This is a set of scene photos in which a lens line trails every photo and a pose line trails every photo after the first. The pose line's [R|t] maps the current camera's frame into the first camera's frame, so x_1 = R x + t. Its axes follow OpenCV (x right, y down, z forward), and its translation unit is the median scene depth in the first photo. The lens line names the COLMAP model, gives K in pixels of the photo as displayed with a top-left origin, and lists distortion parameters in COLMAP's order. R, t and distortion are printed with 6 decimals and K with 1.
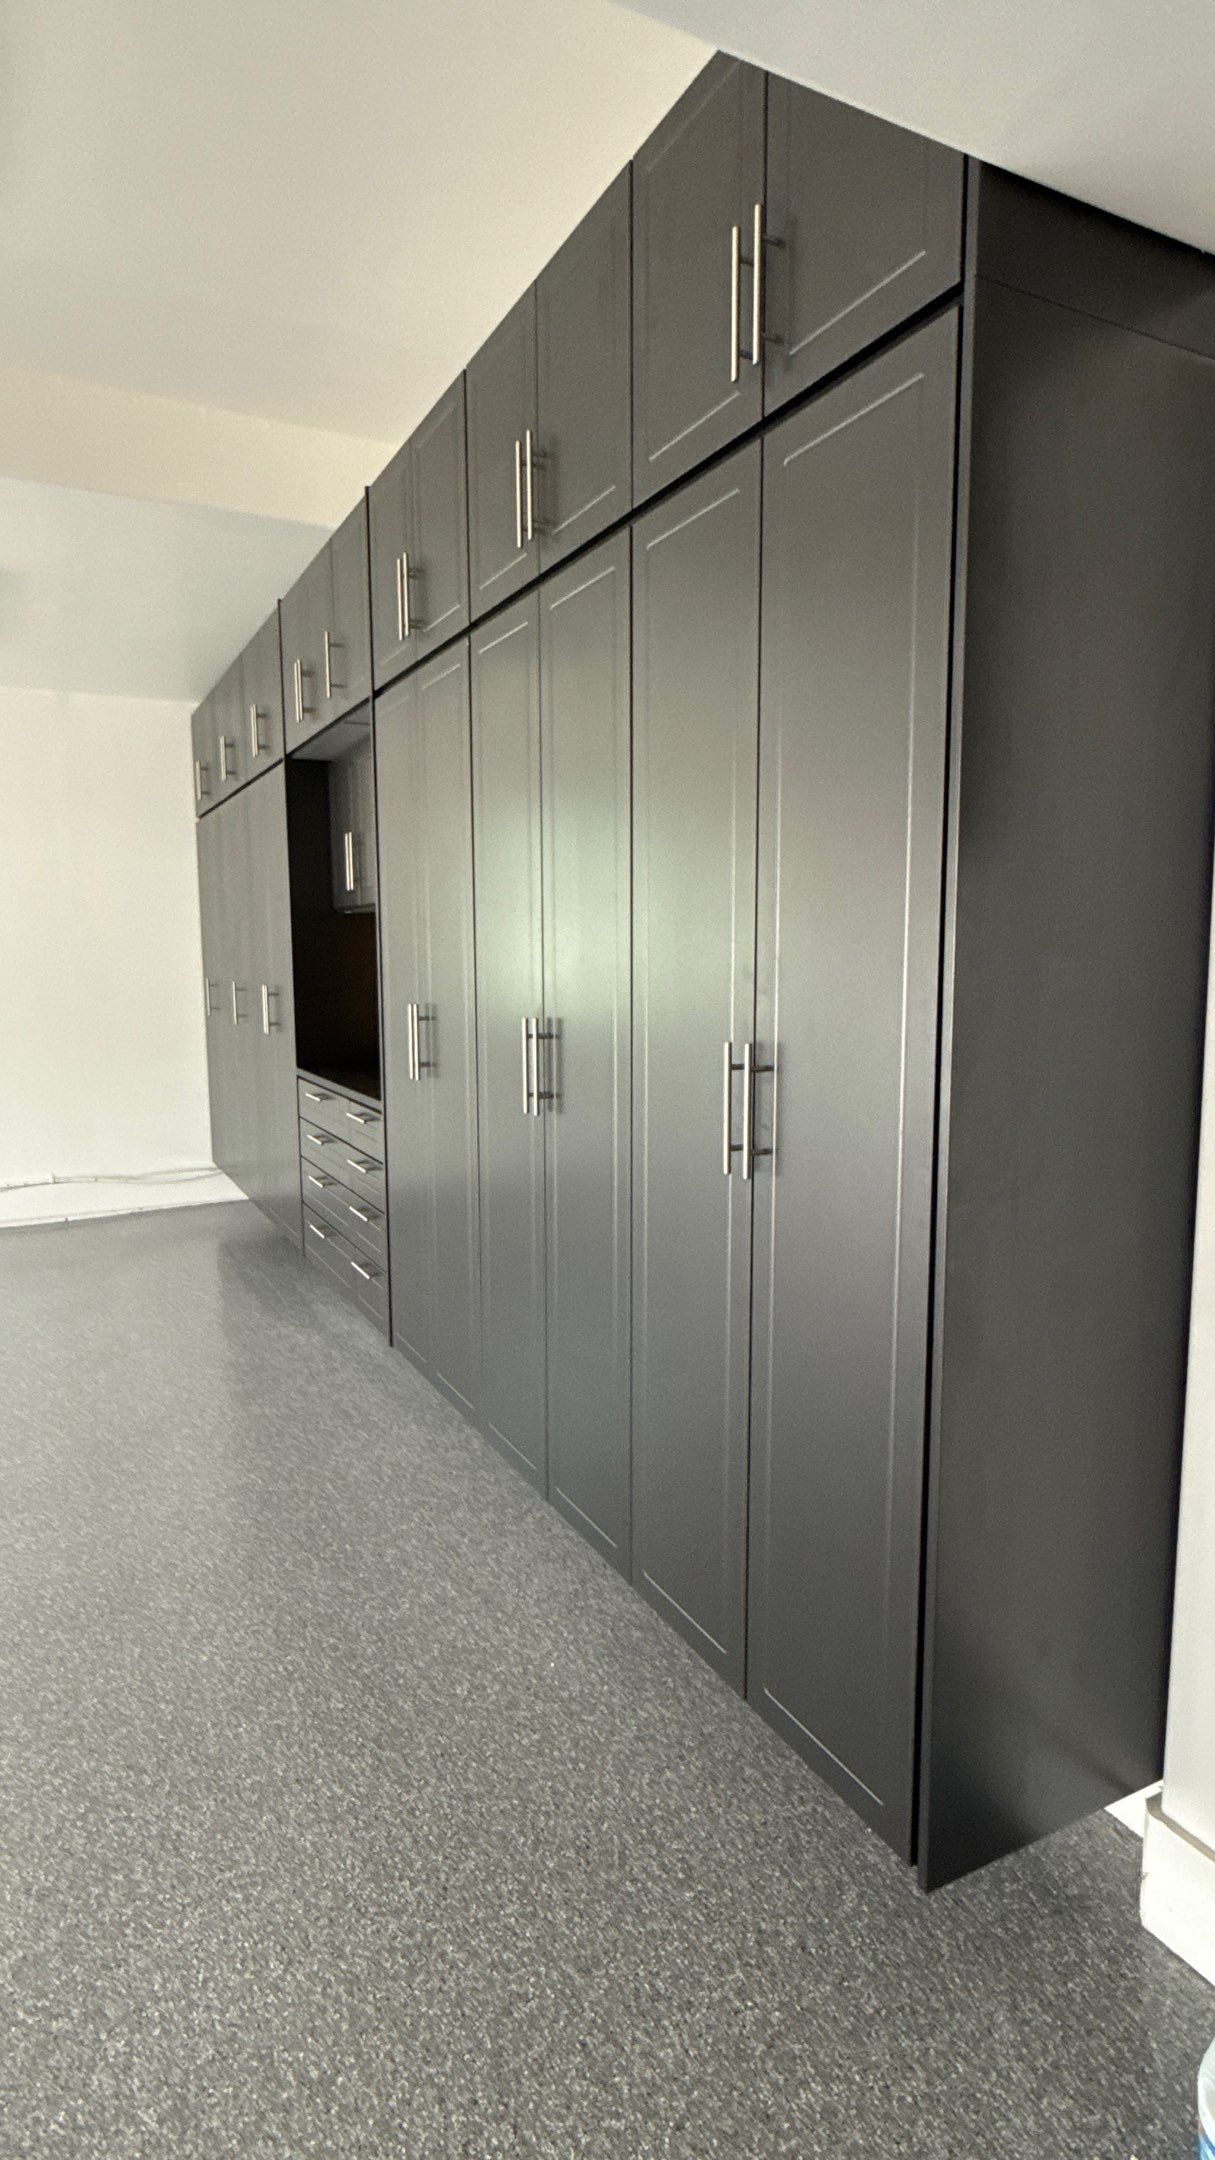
lens RADIAL K [[1174.4, 0, 606.3], [0, 1174.4, 1090.0], [0, 0, 1]] dist [-0.004181, 0.005157]
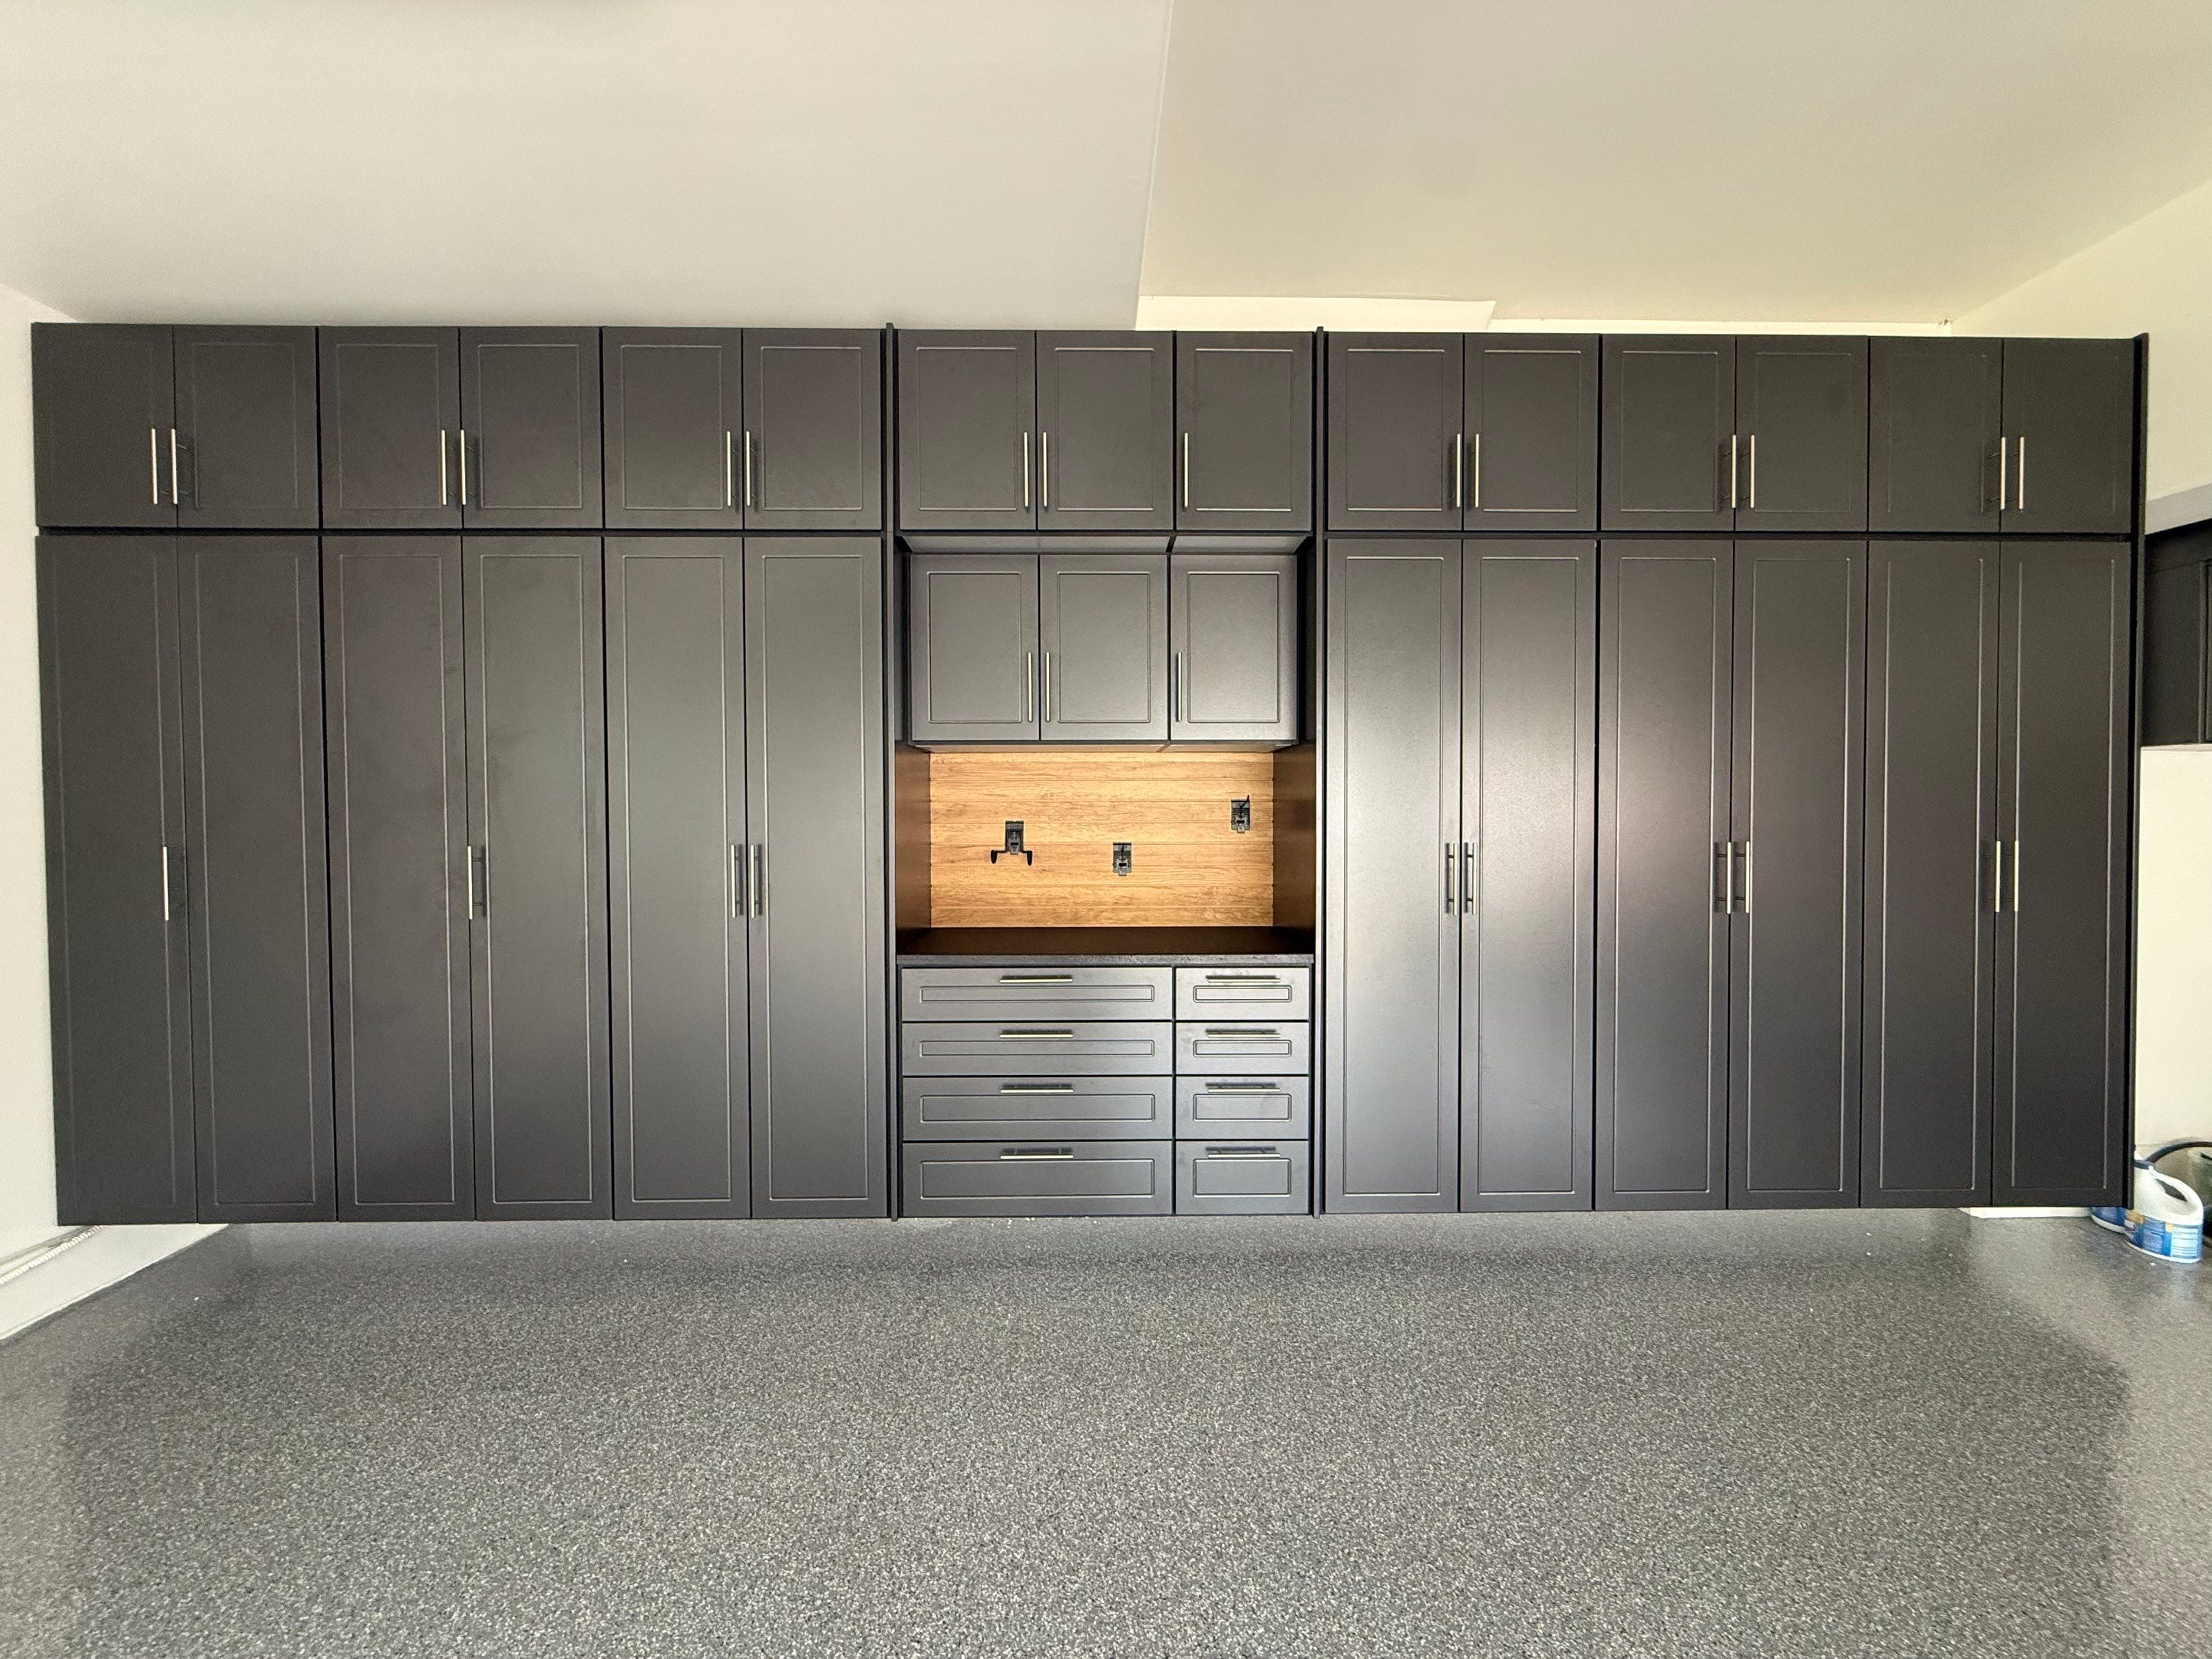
lens RADIAL K [[913.2, 0, 1103.3], [0, 913.2, 827.6], [0, 0, 1]] dist [0.000721, 0.000104]
pose [[0.436140, -0.013361, 0.899780, -1.755781], [0.107806, 0.993464, -0.037503, -0.152903], [-0.893398, 0.113358, 0.434730, 1.564251]]
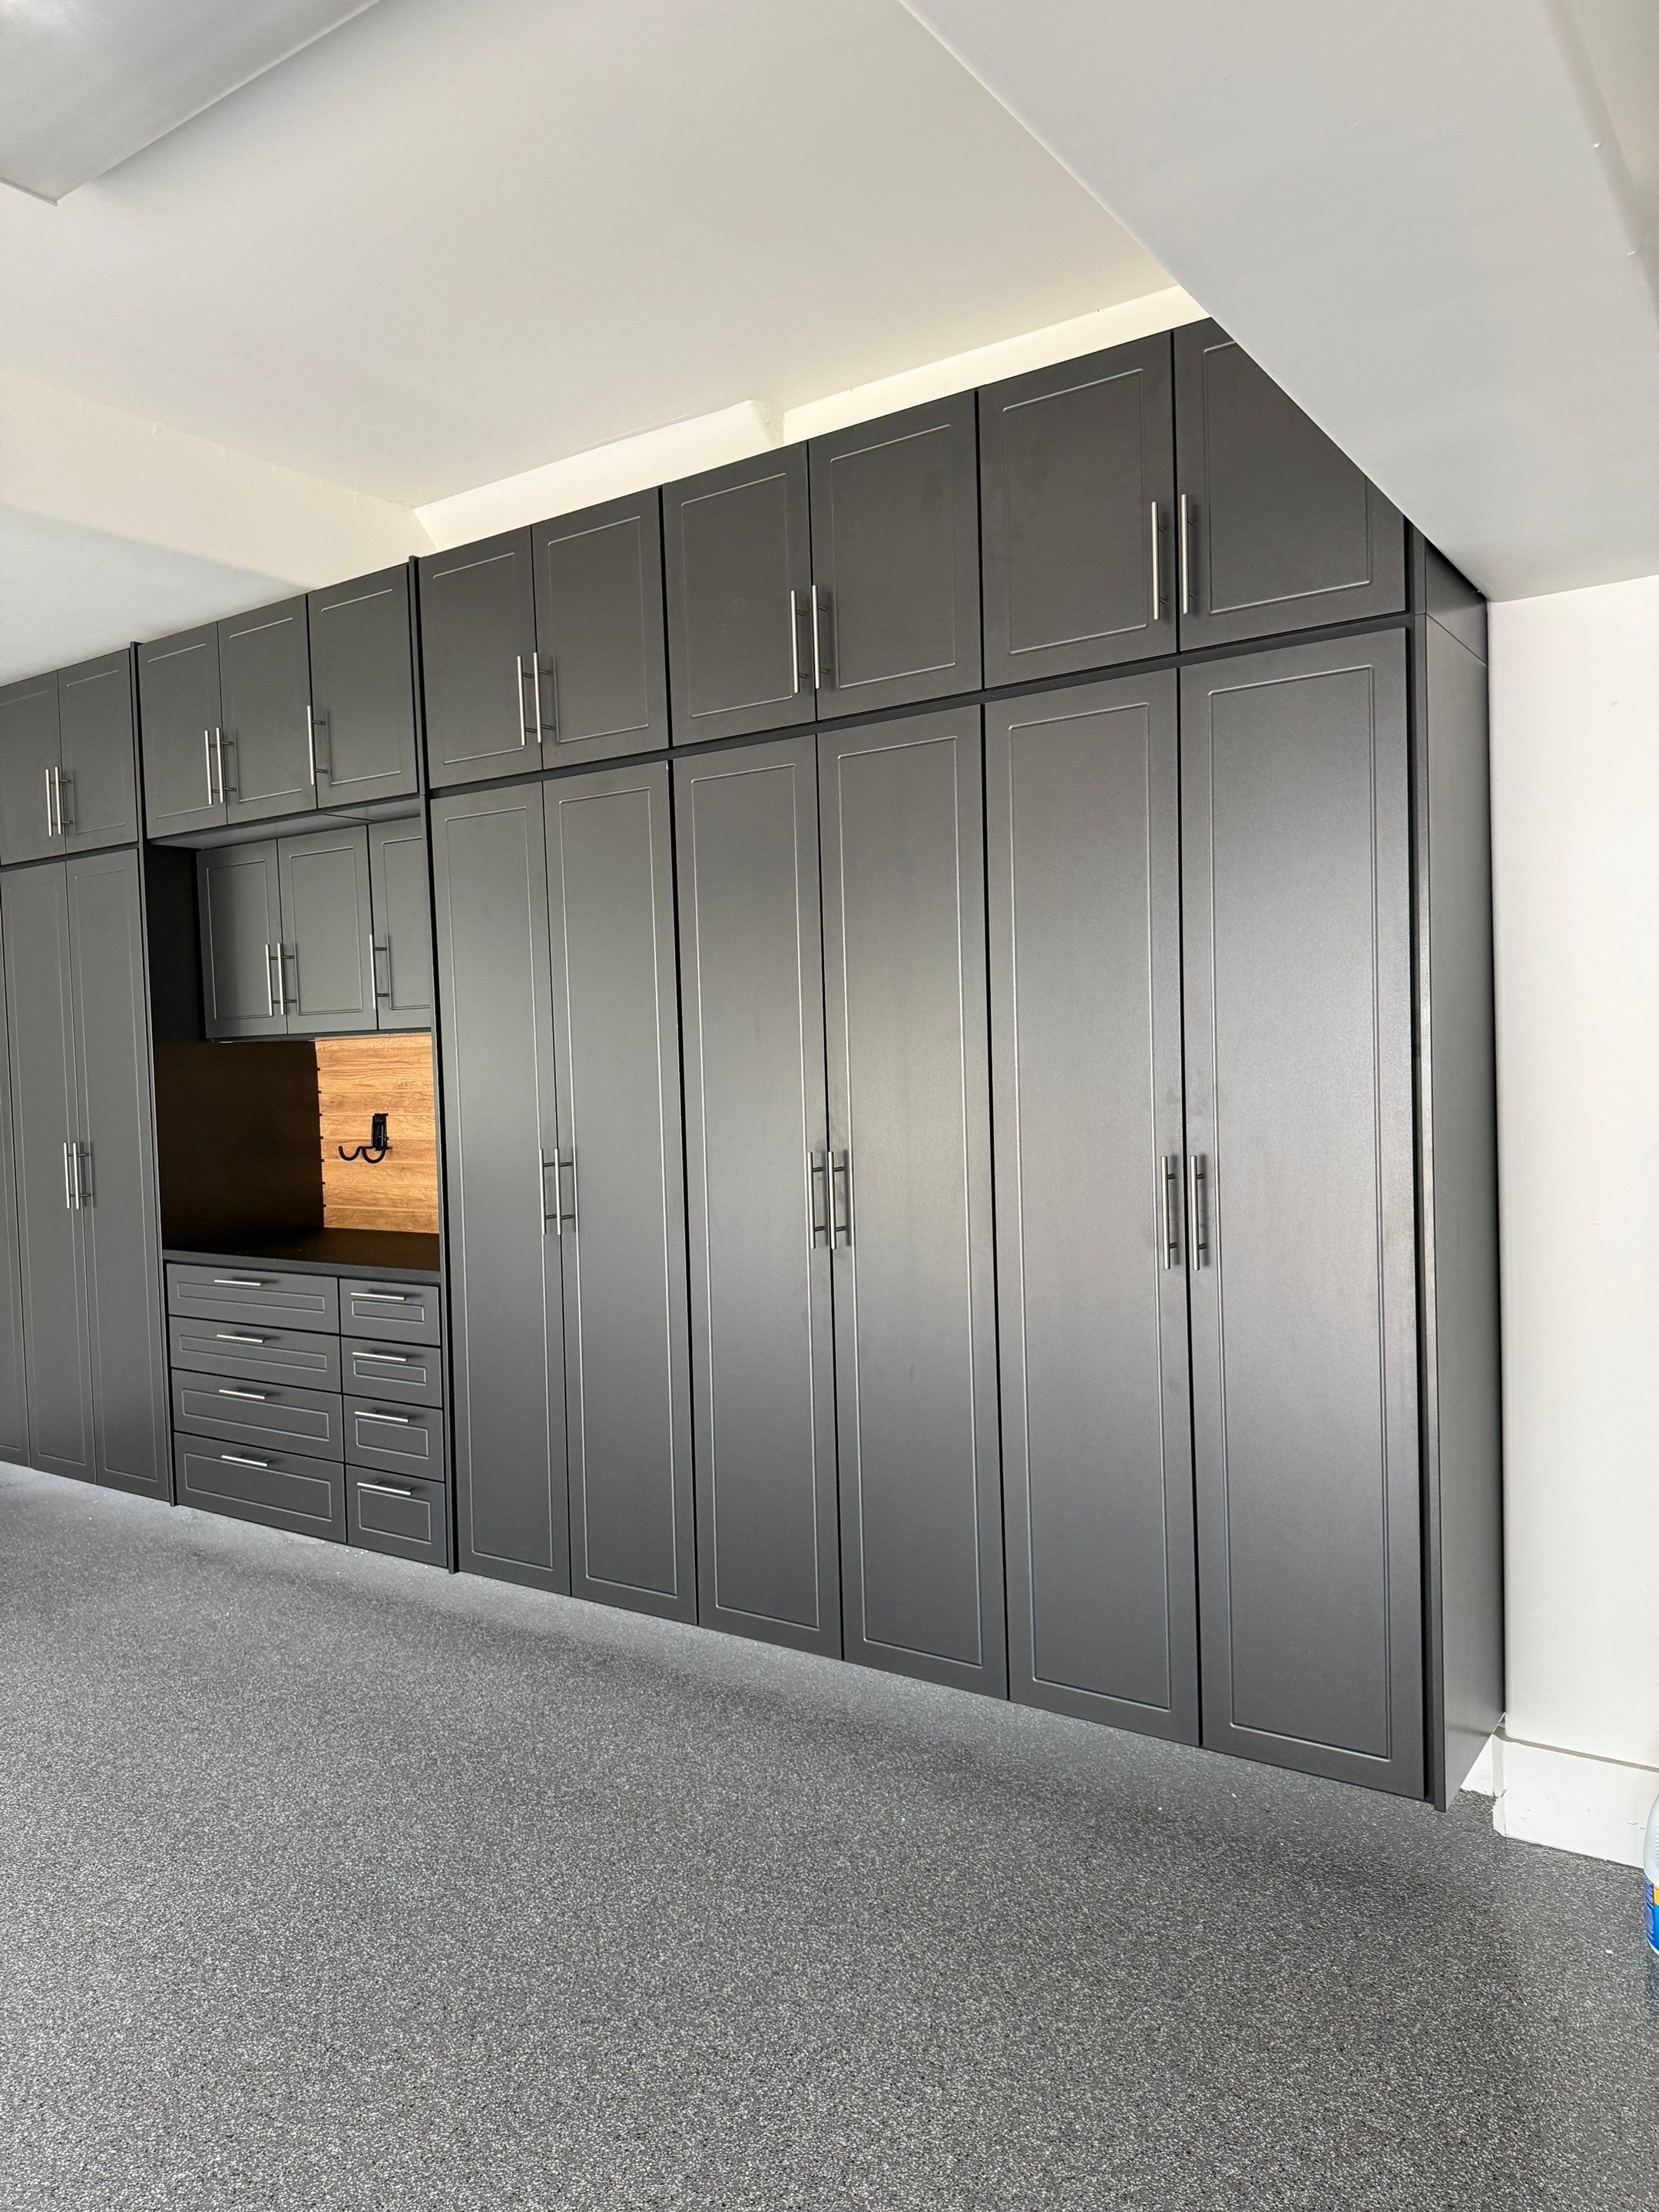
lens RADIAL K [[1576.2, 0, 822.2], [0, 1576.2, 1103.4], [0, 0, 1]] dist [0.035365, -0.042669]
pose [[0.882307, -0.037291, 0.469195, -0.896183], [0.082701, 0.993631, -0.076543, 0.000582], [-0.463352, 0.106337, 0.879771, -0.227428]]
